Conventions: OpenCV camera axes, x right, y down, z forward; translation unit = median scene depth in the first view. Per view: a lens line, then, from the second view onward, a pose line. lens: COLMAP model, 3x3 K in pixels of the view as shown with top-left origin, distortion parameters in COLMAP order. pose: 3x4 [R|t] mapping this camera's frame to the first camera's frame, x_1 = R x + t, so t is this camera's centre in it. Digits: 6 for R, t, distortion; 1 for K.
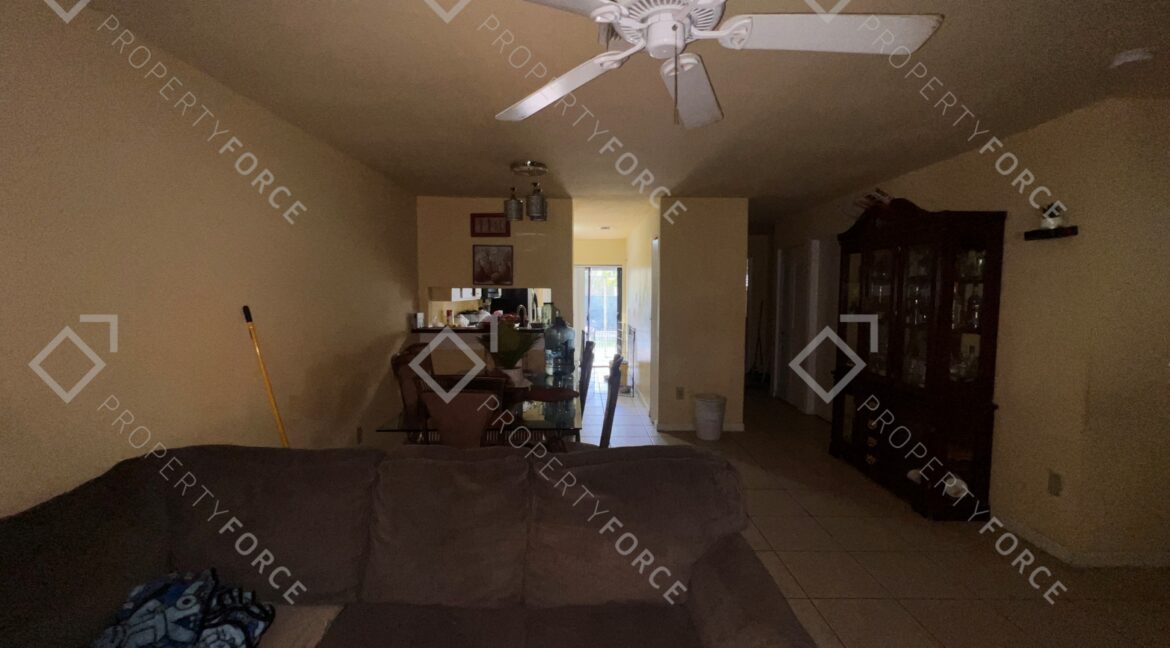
lens RADIAL K [[476.0, 0, 585.7], [0, 476.0, 322.1], [0, 0, 1]] dist [0.000198, 0.000189]
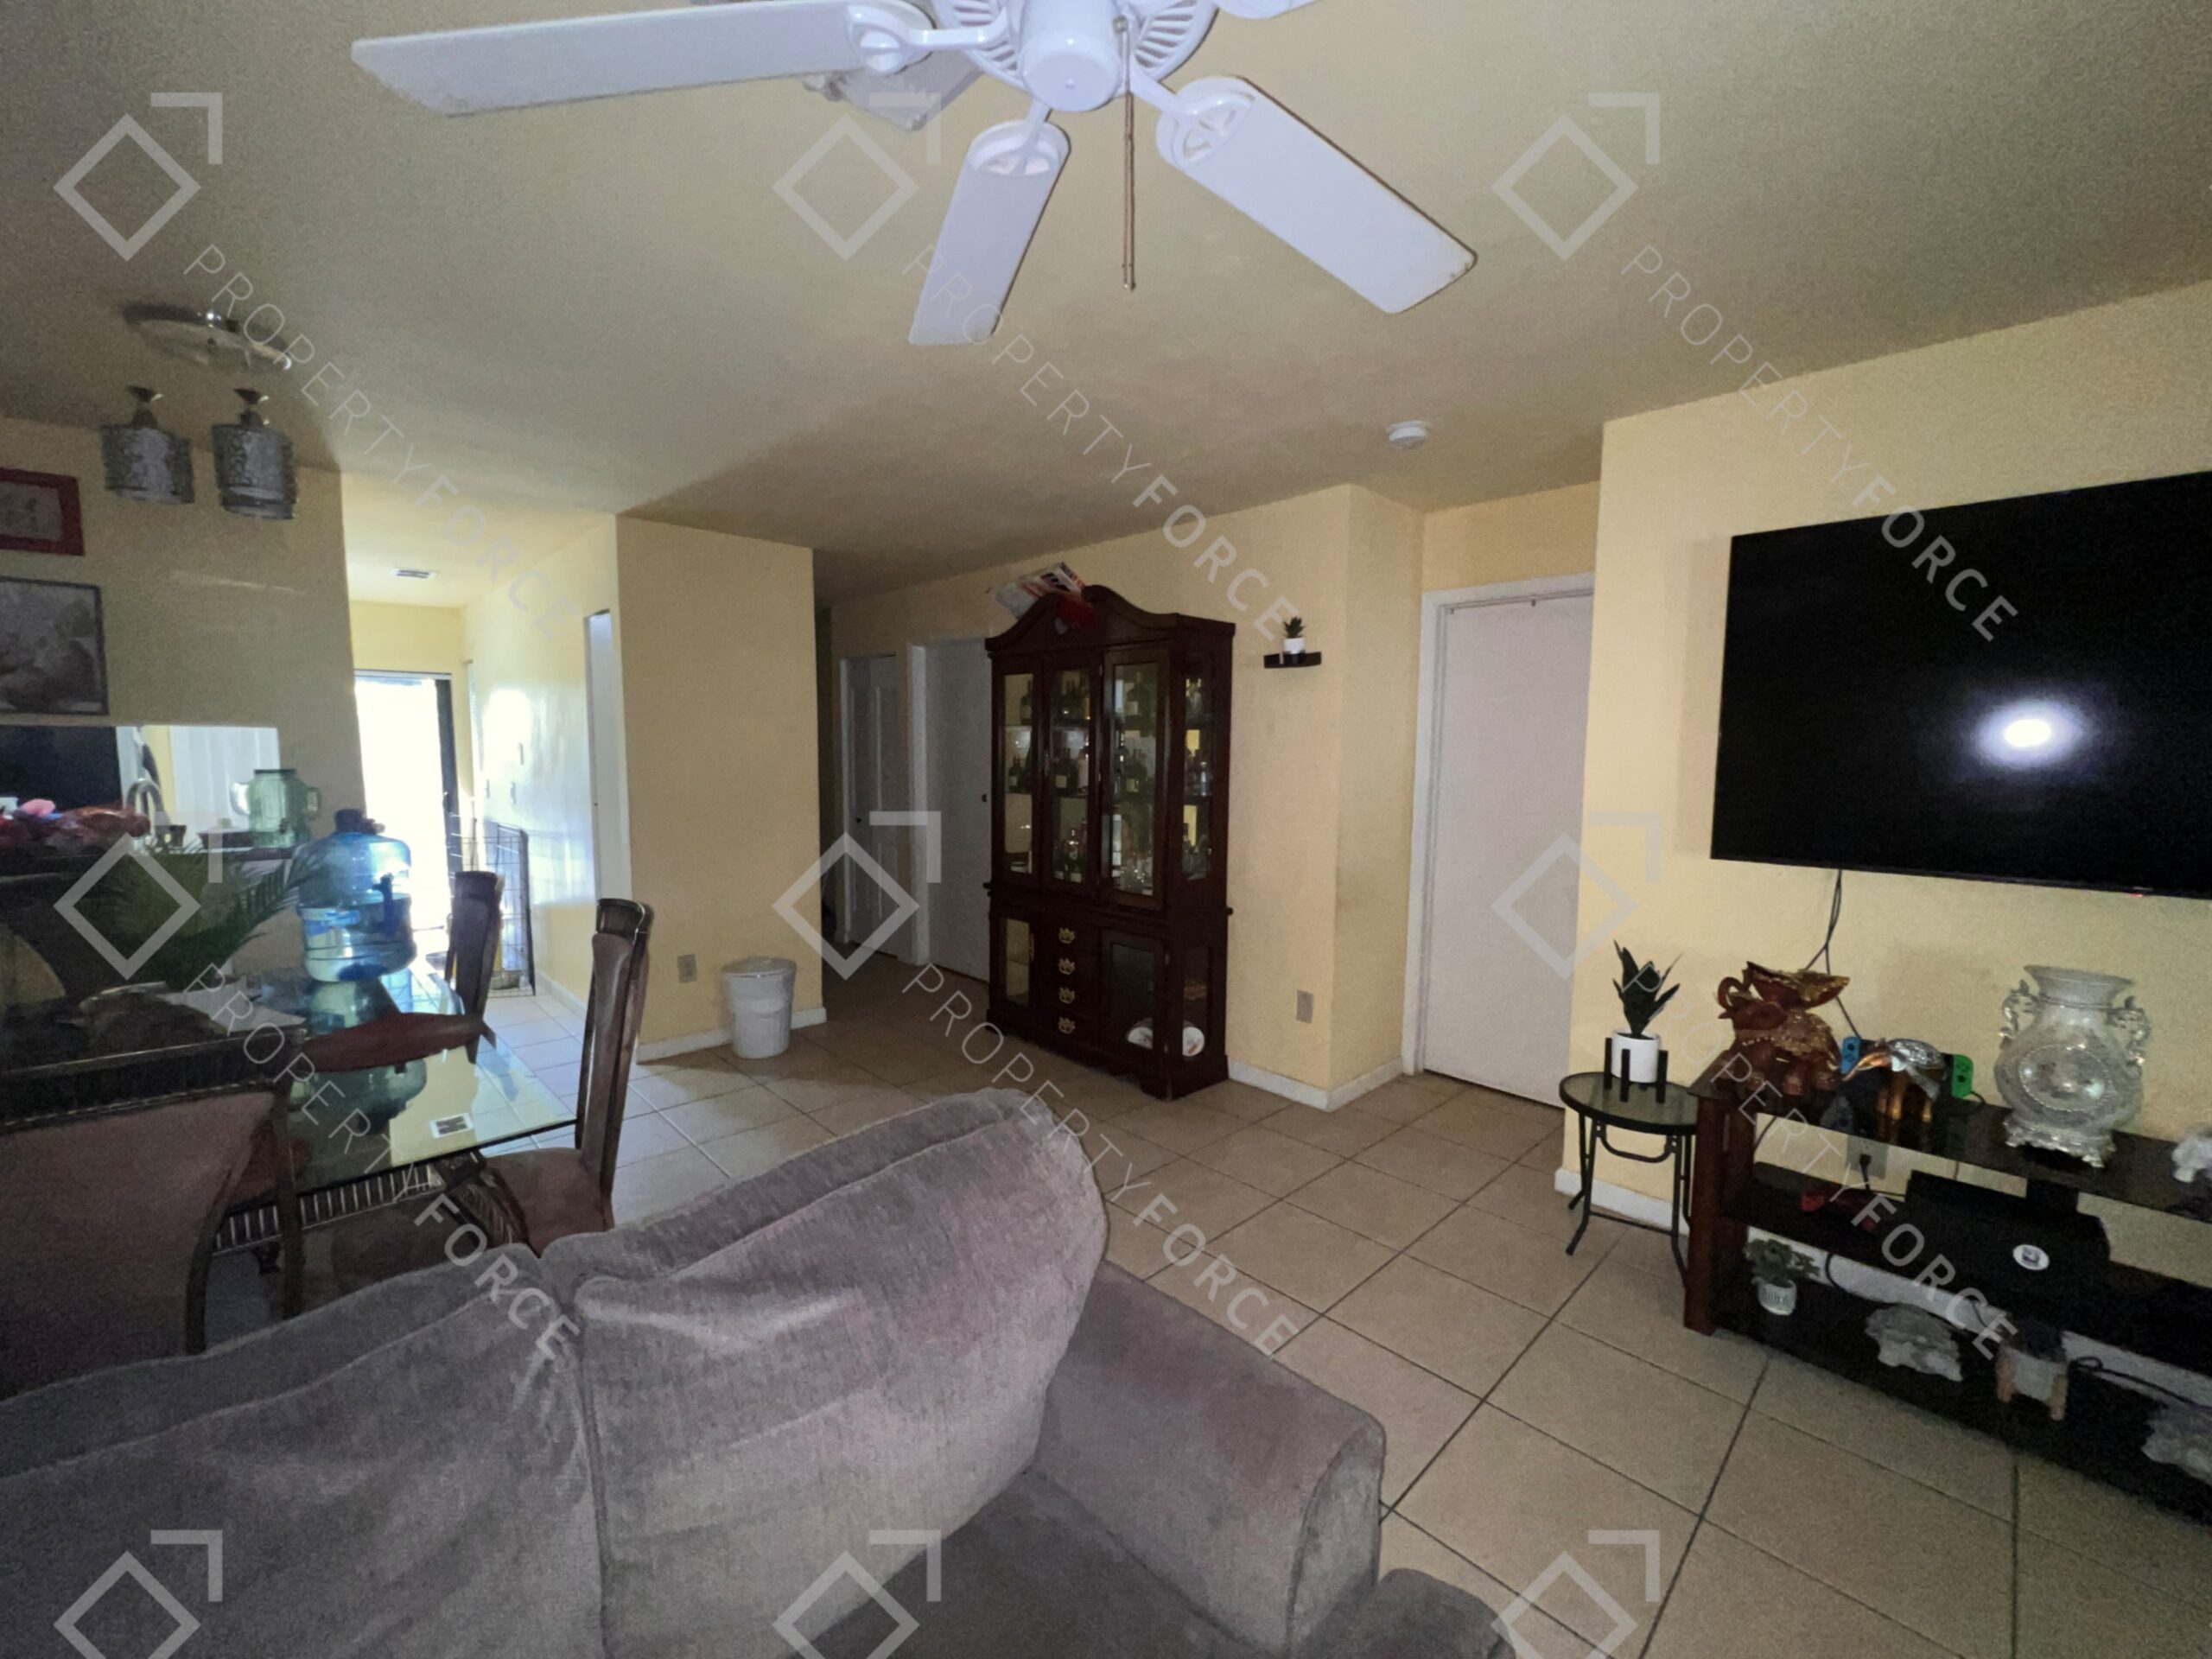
lens RADIAL K [[889.1, 0, 1094.7], [0, 889.1, 826.1], [0, 0, 1]] dist [-0.002469, 0.001177]
pose [[0.721016, -0.059711, 0.690341, -0.127988], [0.039759, 0.998204, 0.044813, -0.007368], [-0.691777, -0.004863, 0.722095, 0.185244]]
